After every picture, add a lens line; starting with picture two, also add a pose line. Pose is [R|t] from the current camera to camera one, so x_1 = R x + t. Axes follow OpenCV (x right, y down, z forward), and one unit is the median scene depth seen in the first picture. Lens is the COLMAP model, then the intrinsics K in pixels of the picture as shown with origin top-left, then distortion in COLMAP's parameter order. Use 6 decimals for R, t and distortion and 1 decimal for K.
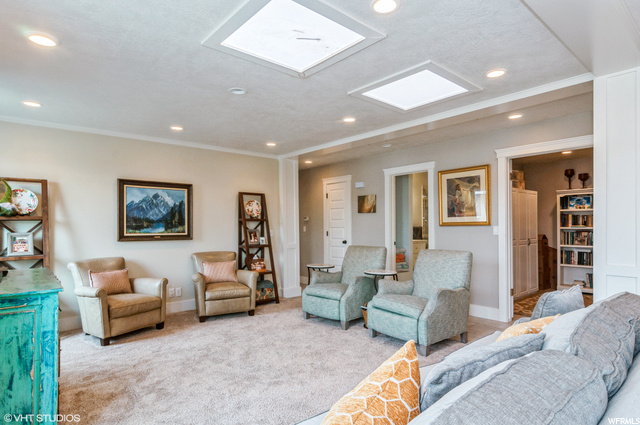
lens RADIAL K [[357.3, 0, 329.1], [0, 357.3, 227.2], [0, 0, 1]] dist [0.004898, 0.000235]
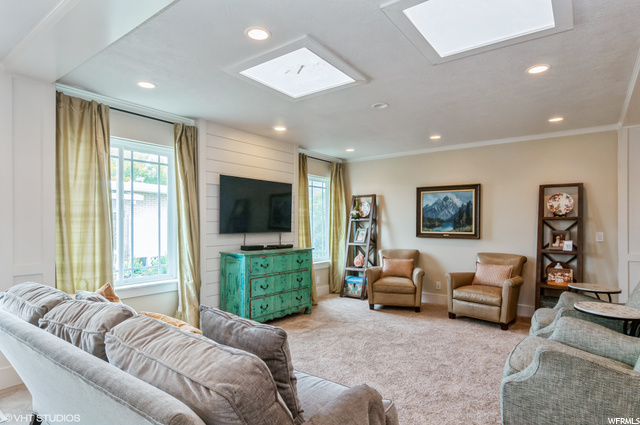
lens RADIAL K [[357.3, 0, 321.0], [0, 357.3, 227.2], [0, 0, 1]] dist [0.004898, 0.000235]
pose [[0.198880, 0.012670, -0.979942, 0.509267], [-0.011026, 0.999882, 0.010690, -0.004735], [0.979962, 0.008679, 0.198997, 0.371688]]
